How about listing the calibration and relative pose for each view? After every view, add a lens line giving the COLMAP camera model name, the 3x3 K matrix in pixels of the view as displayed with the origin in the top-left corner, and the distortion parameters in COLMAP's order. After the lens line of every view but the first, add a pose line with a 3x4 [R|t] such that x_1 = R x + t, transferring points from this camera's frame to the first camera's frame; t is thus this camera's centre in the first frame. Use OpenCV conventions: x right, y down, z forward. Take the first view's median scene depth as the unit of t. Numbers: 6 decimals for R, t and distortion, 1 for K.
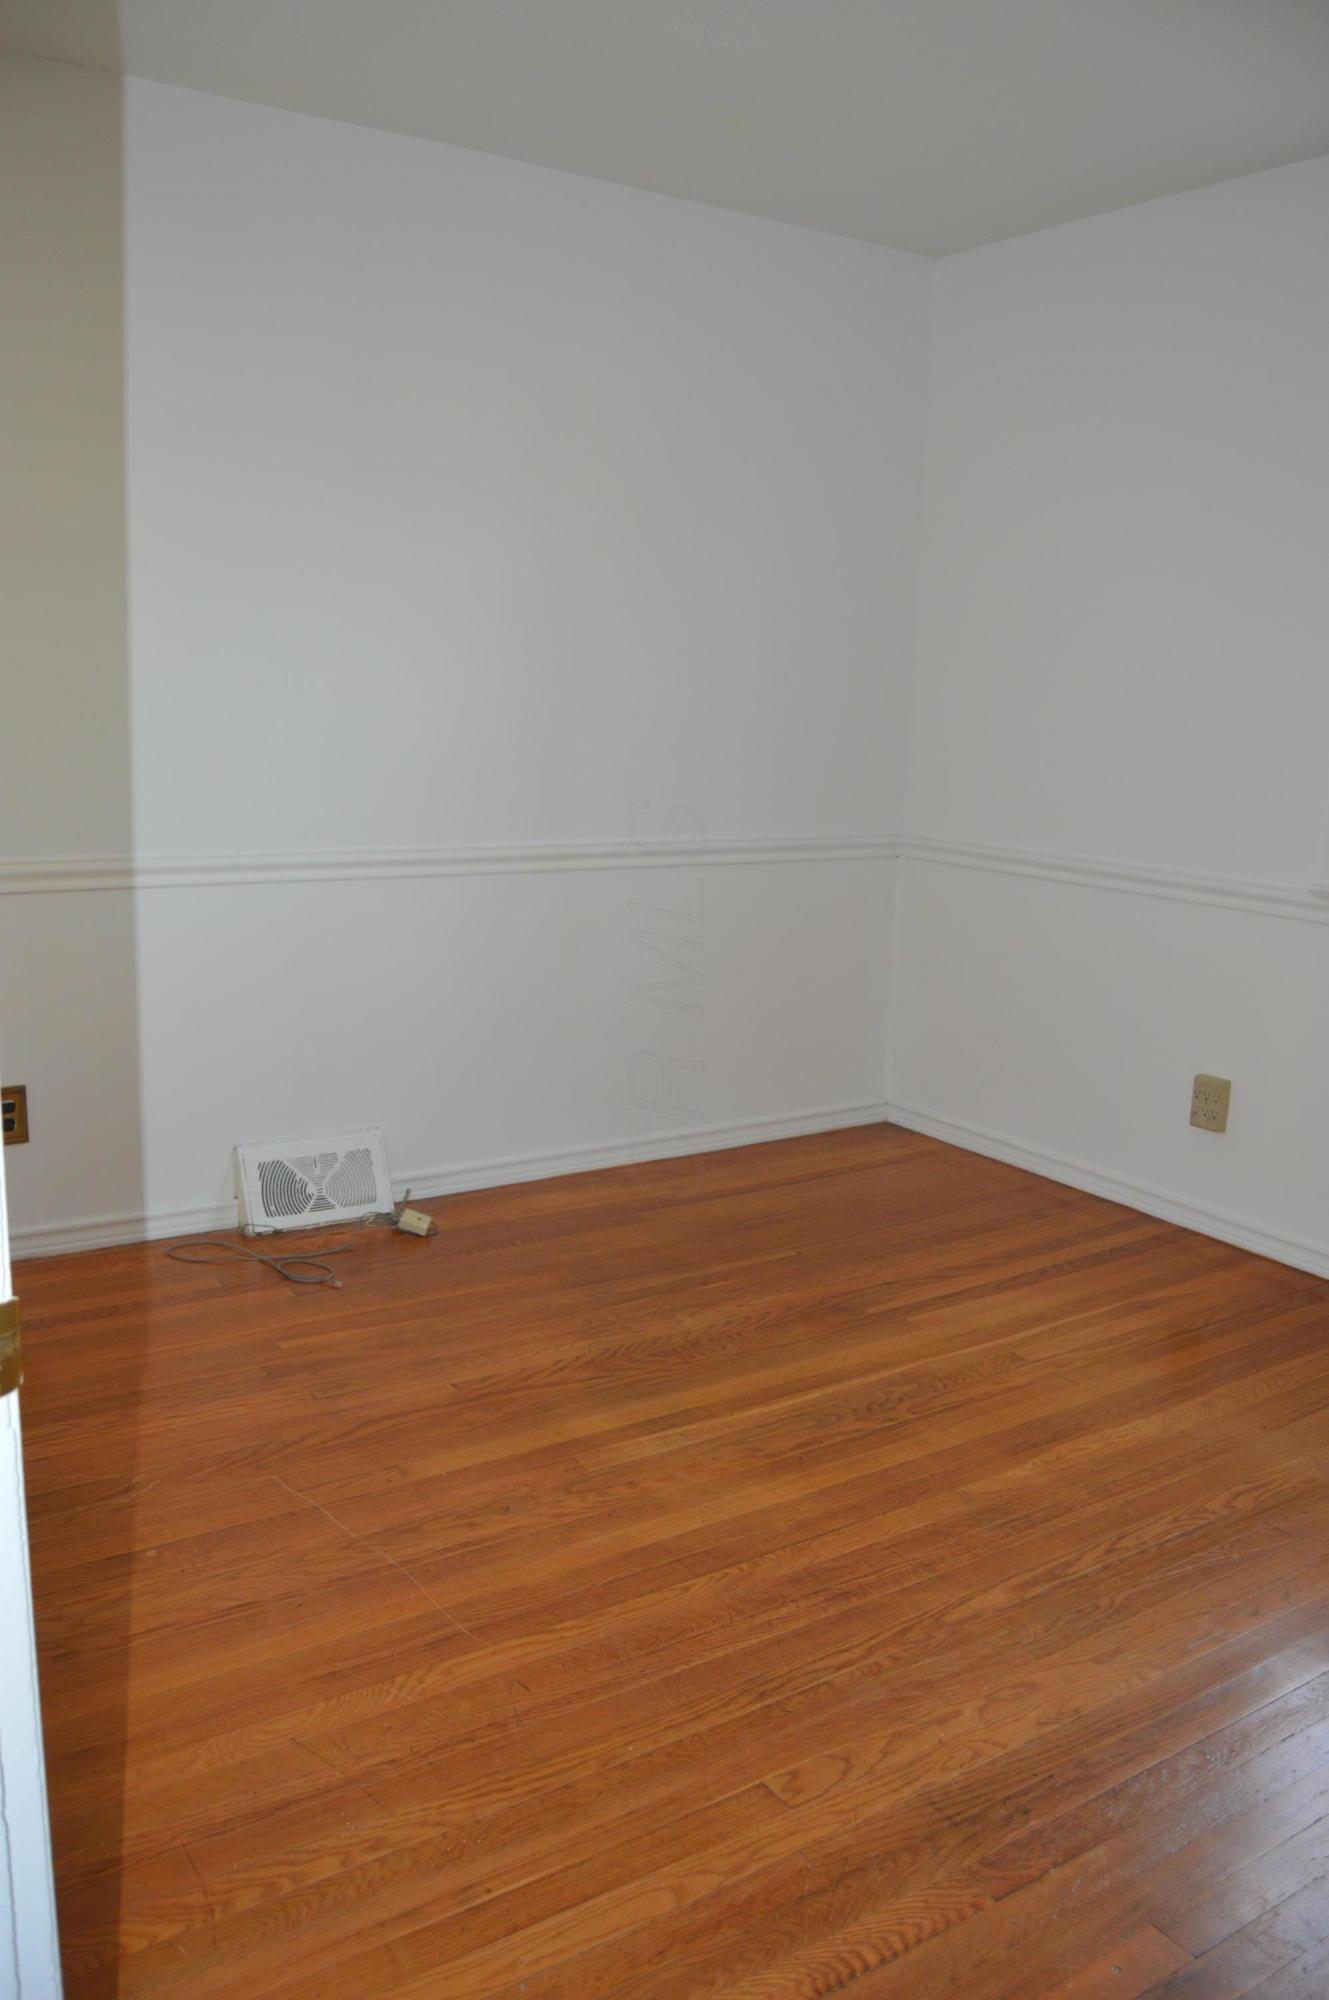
lens RADIAL K [[1600.6, 0, 664.3], [0, 1600.6, 999.9], [0, 0, 1]] dist [-0.049090, 0.000380]
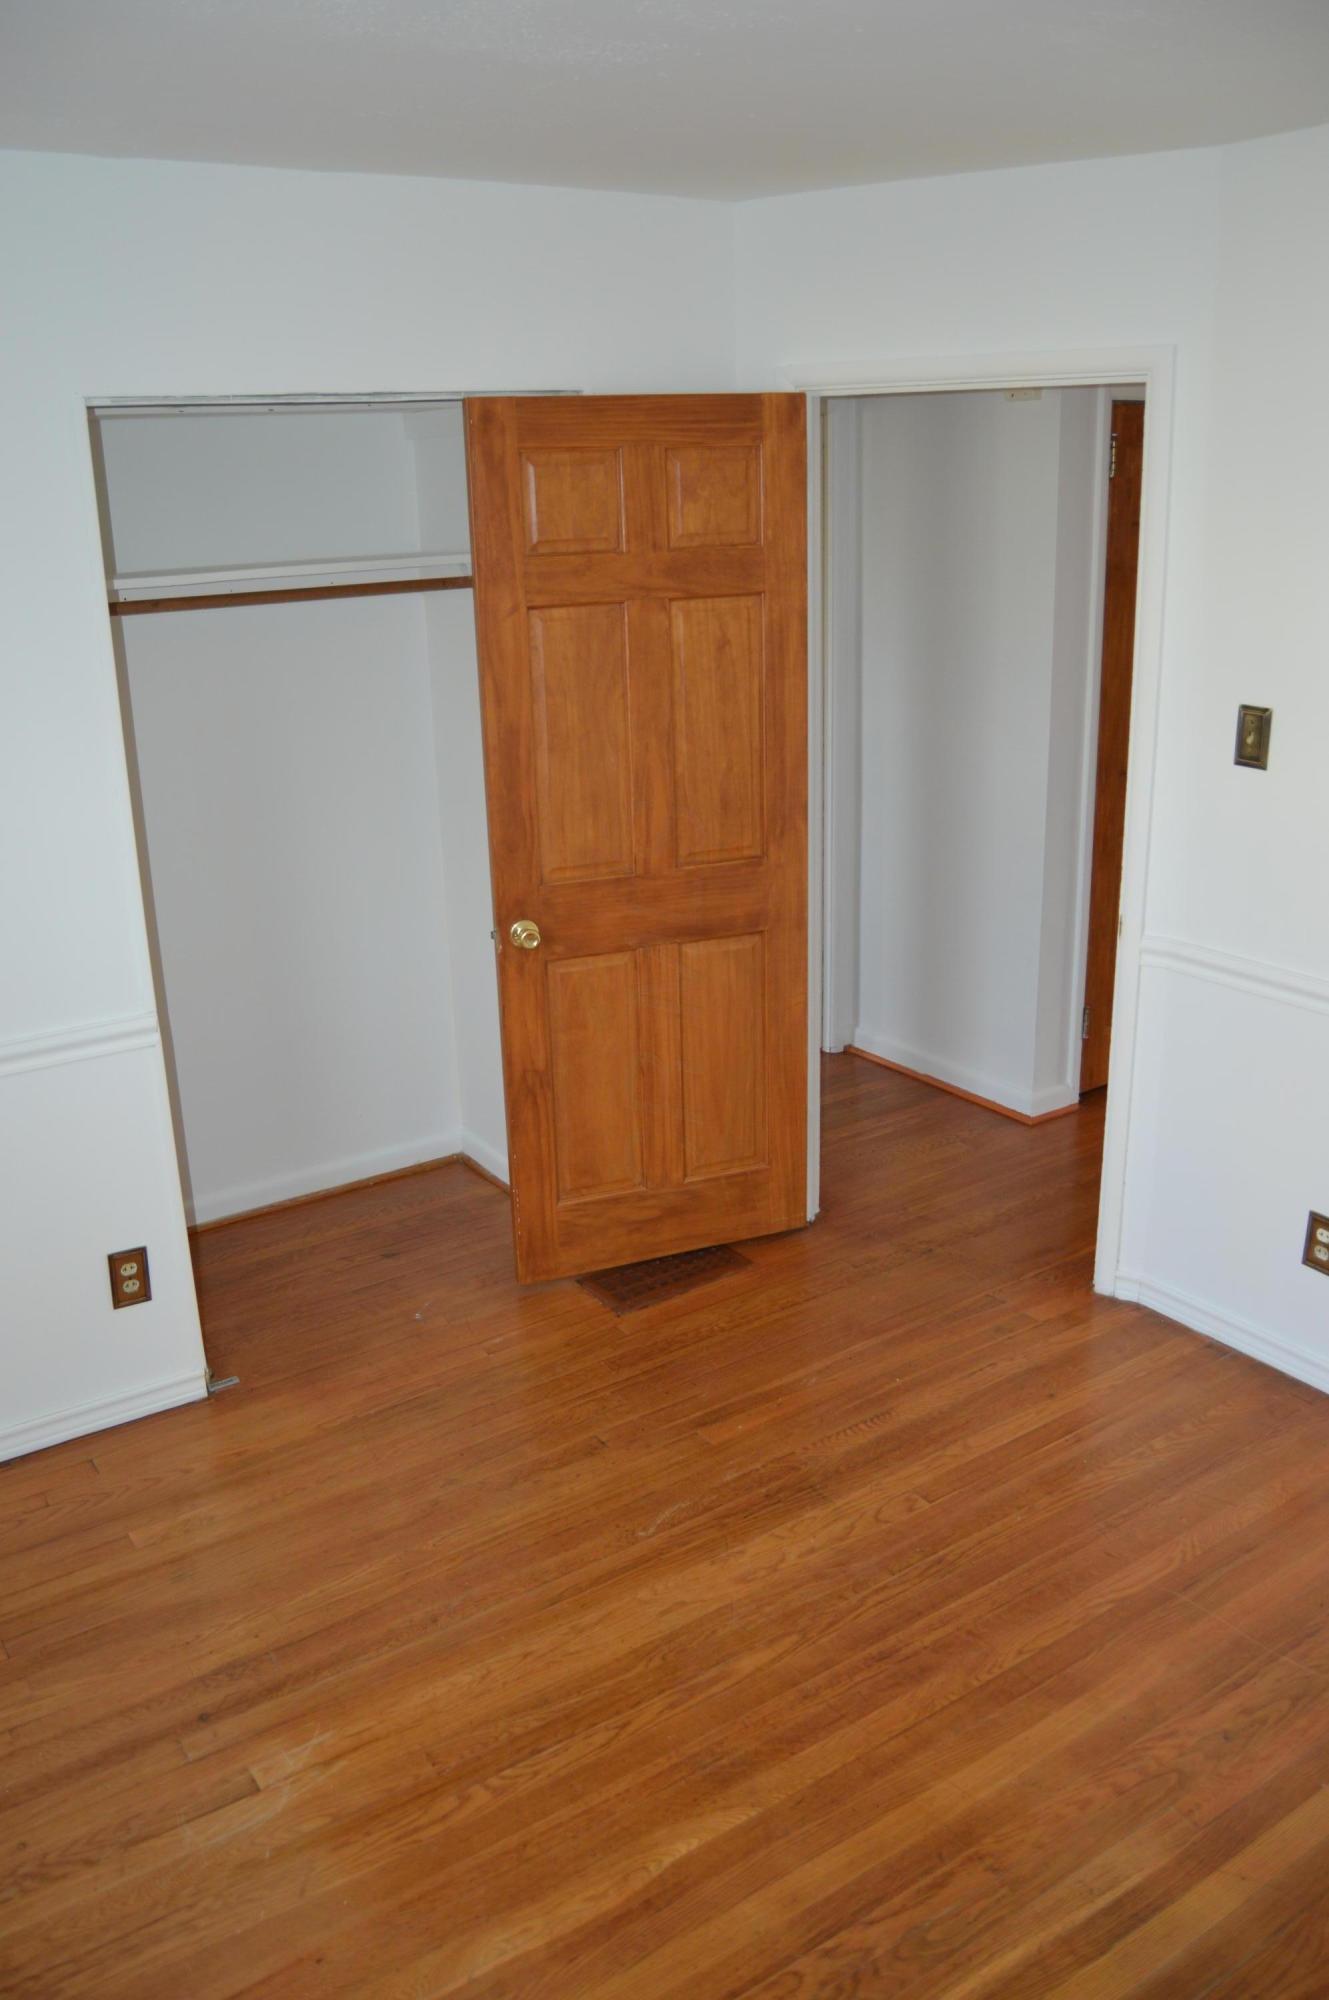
lens RADIAL K [[1600.6, 0, 665.6], [0, 1600.6, 1000.6], [0, 0, 1]] dist [-0.049090, 0.000380]
pose [[-0.999922, -0.011476, -0.004924, 0.287552], [-0.012413, 0.870136, 0.492655, -0.615598], [-0.001369, 0.492678, -0.870211, 1.802021]]
